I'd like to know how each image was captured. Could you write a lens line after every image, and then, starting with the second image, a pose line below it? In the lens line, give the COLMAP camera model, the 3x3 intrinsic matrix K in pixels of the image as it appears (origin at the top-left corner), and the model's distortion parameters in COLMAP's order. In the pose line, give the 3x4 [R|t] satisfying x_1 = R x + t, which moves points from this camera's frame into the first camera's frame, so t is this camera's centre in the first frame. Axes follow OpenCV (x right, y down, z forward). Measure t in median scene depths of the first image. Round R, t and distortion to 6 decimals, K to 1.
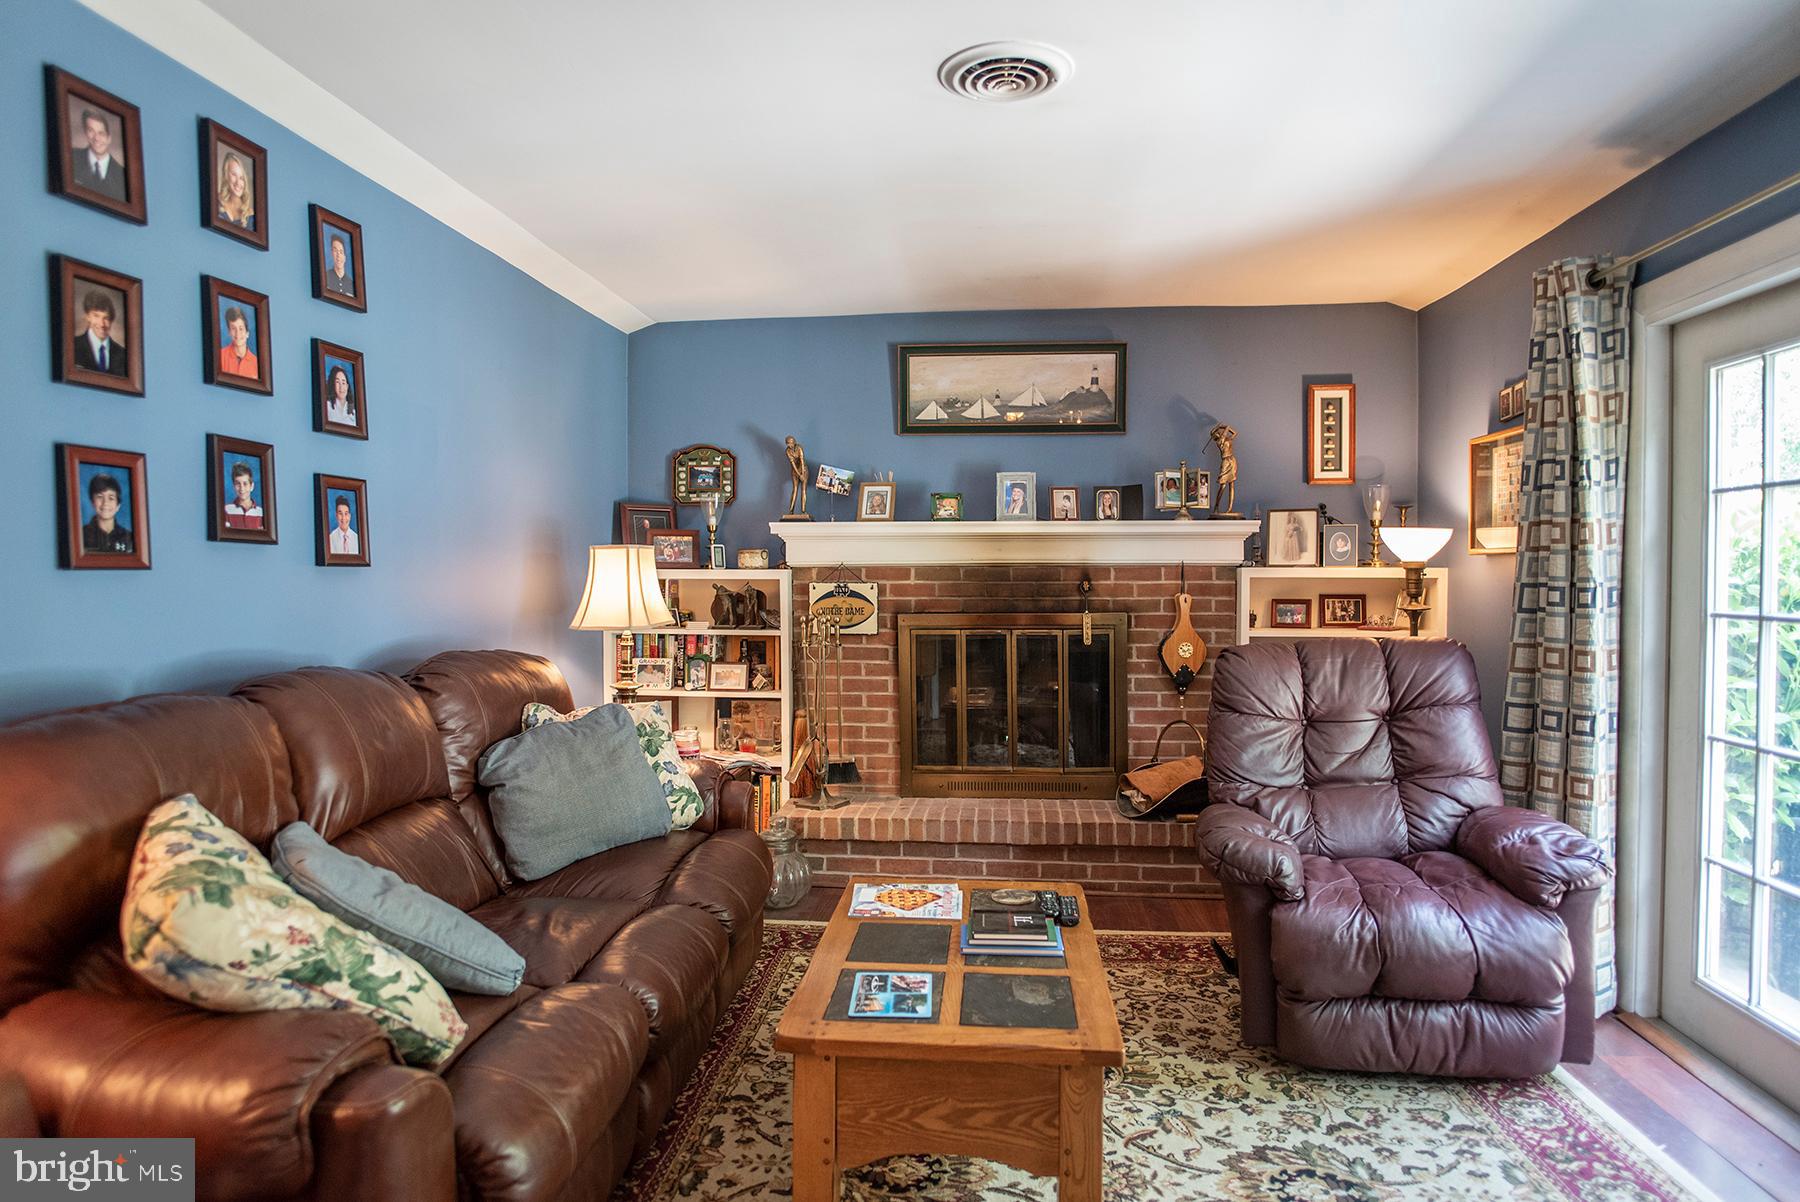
lens RADIAL K [[1036.5, 0, 918.3], [0, 1036.5, 591.4], [0, 0, 1]] dist [-0.042955, 0.020883]
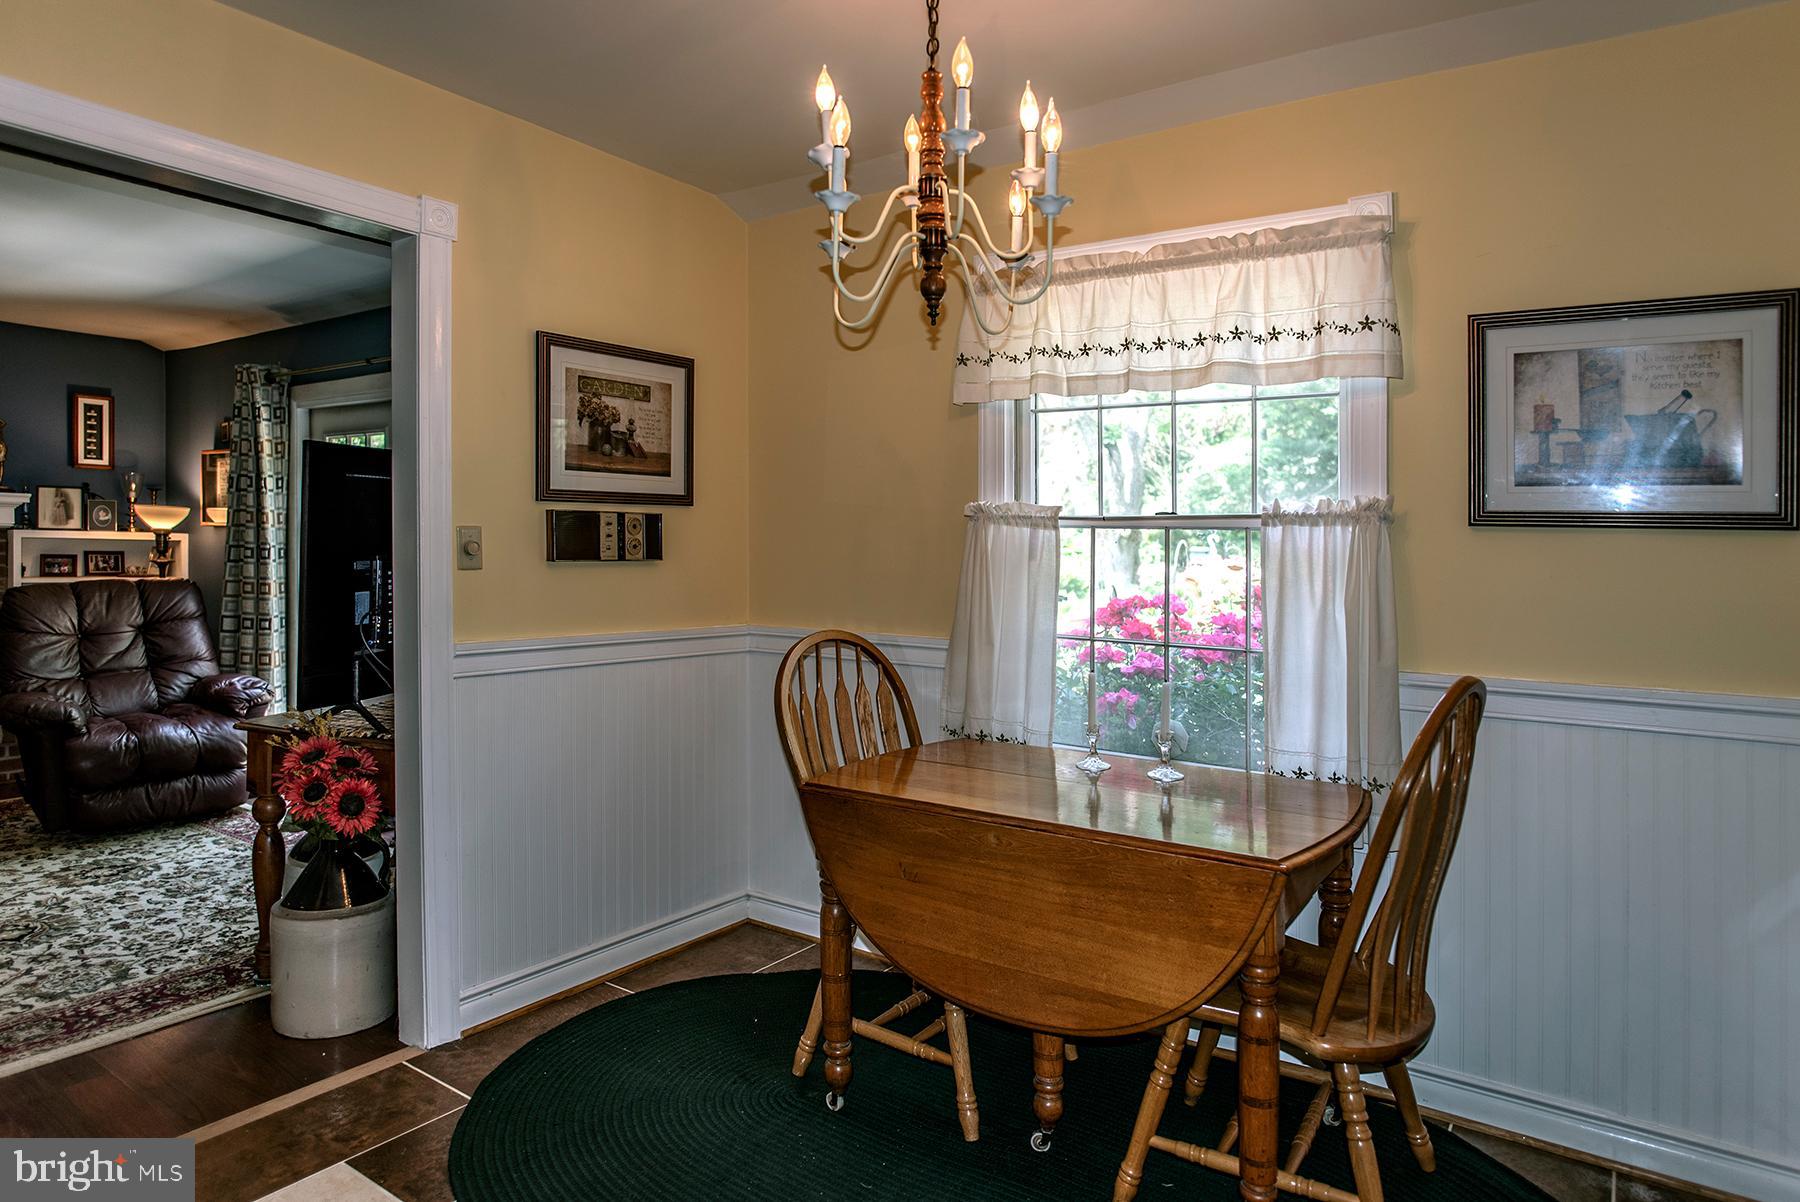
lens RADIAL K [[1036.5, 0, 918.3], [0, 1036.5, 591.4], [0, 0, 1]] dist [-0.042955, 0.020883]
pose [[0.475069, -0.025336, 0.879584, -0.357138], [-0.009091, 0.999391, 0.033697, 0.001520], [-0.879901, -0.024005, 0.474550, -0.803298]]
